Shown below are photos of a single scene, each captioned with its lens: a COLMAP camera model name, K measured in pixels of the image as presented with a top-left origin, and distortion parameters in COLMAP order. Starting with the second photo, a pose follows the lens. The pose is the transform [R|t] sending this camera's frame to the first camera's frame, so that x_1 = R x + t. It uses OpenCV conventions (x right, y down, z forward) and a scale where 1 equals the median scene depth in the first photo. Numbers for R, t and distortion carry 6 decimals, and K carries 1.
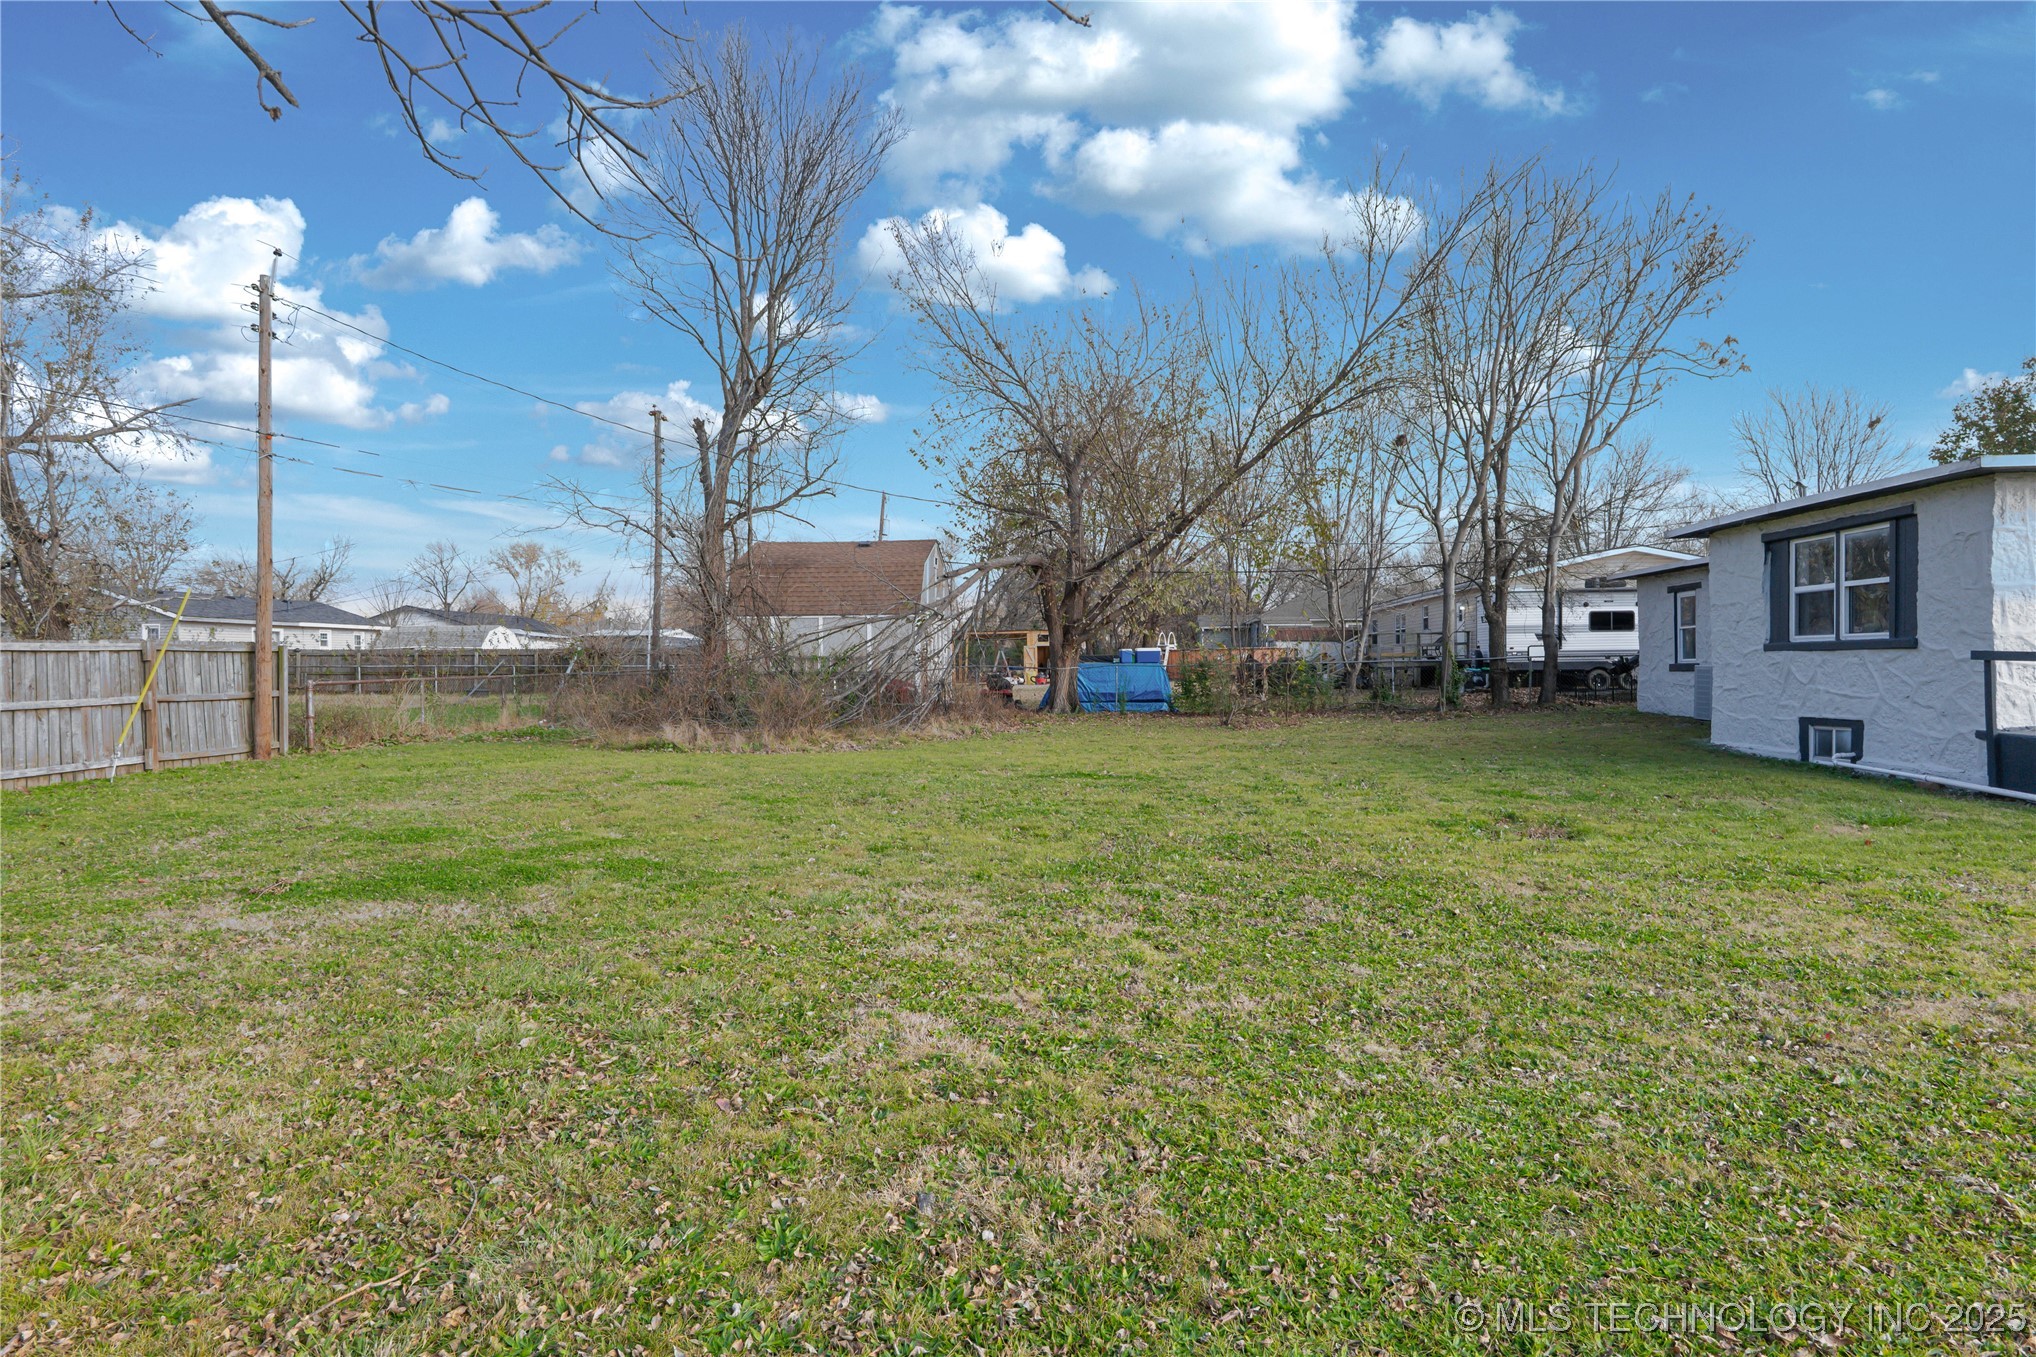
lens RADIAL K [[1076.7, 0, 1016.8], [0, 1076.7, 670.5], [0, 0, 1]] dist [-0.015635, 0.004009]
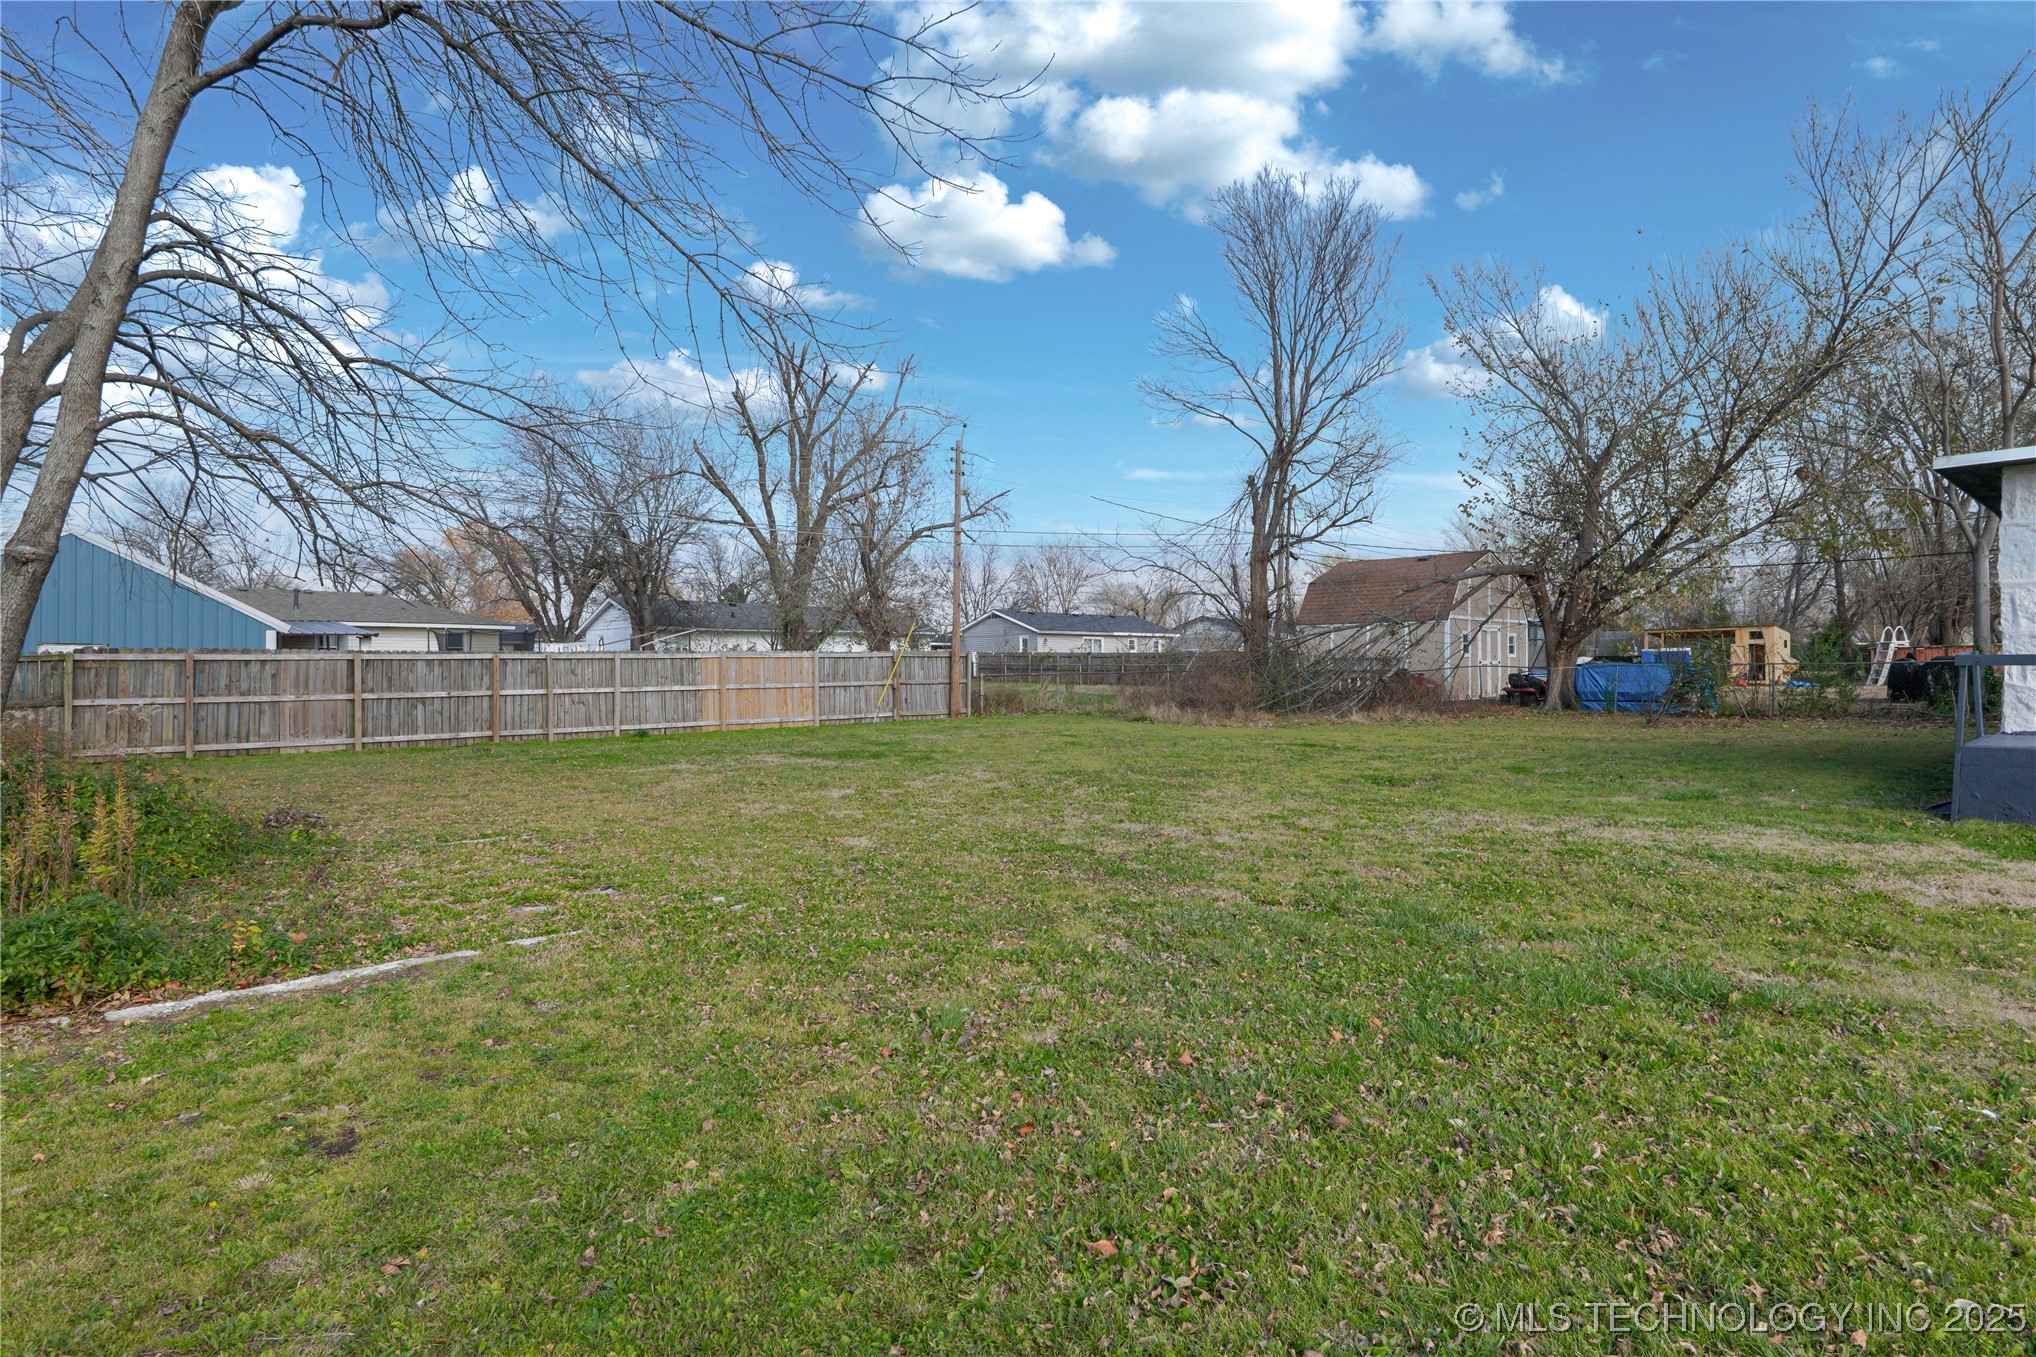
lens RADIAL K [[1076.7, 0, 1018.6], [0, 1076.7, 671.3], [0, 0, 1]] dist [-0.015635, 0.004009]
pose [[0.721501, 0.005172, -0.692394, 0.593275], [-0.004390, 0.999986, 0.002894, 0.000656], [0.692399, 0.000952, 0.721514, -0.200374]]
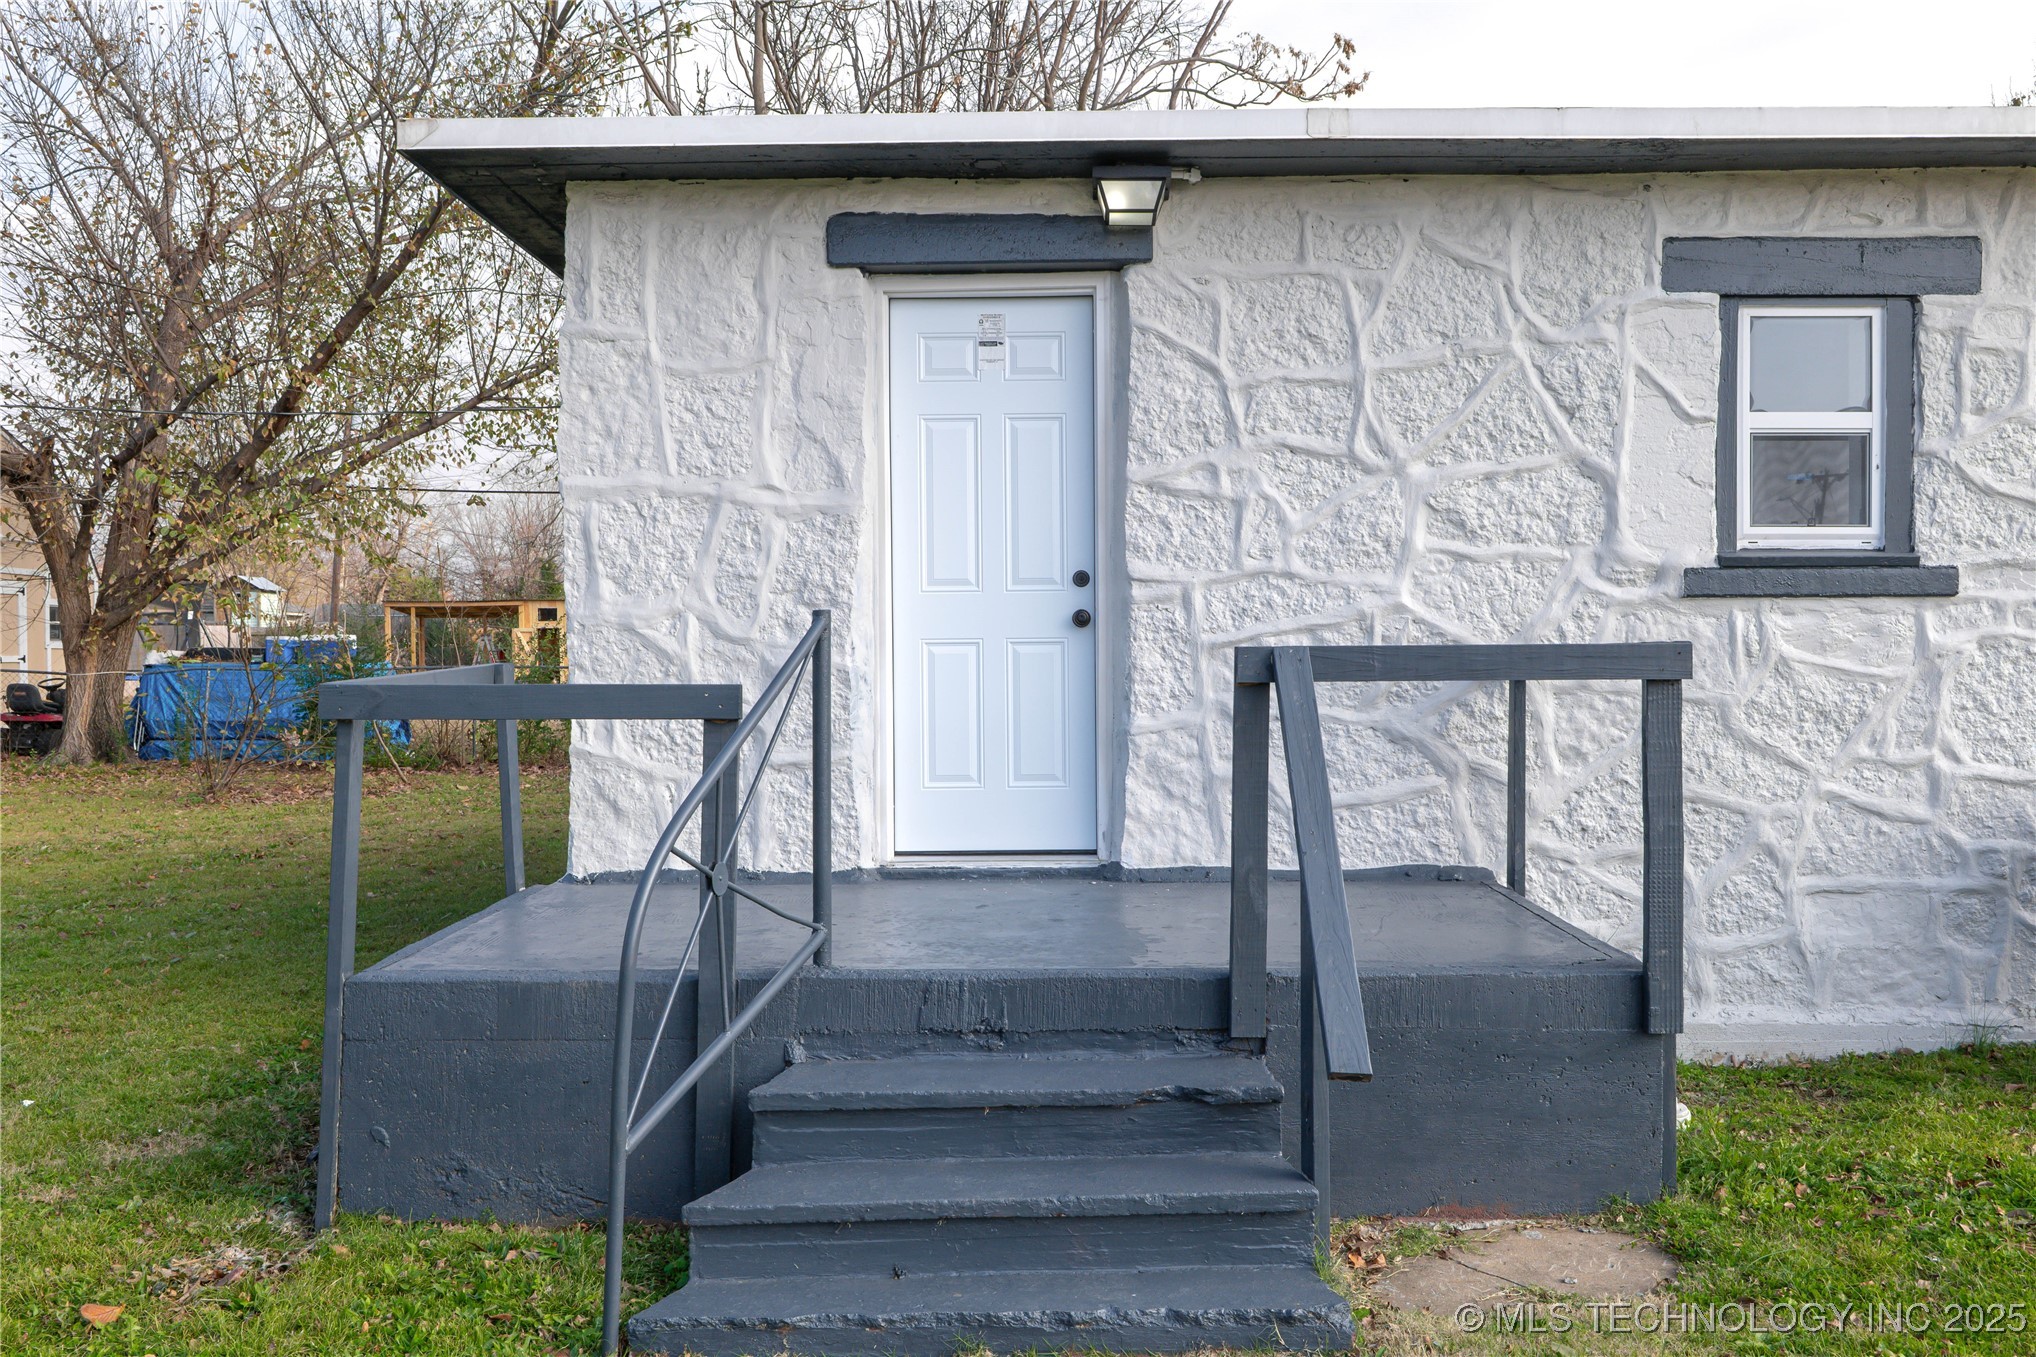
lens RADIAL K [[1739.0, 0, 1015.9], [0, 1739.0, 672.7], [0, 0, 1]] dist [0.004155, 0.000997]
pose [[0.998477, 0.004808, 0.054964, 0.654132], [-0.004988, 0.999983, 0.003142, -0.011416], [-0.054948, -0.003412, 0.998483, 0.245753]]
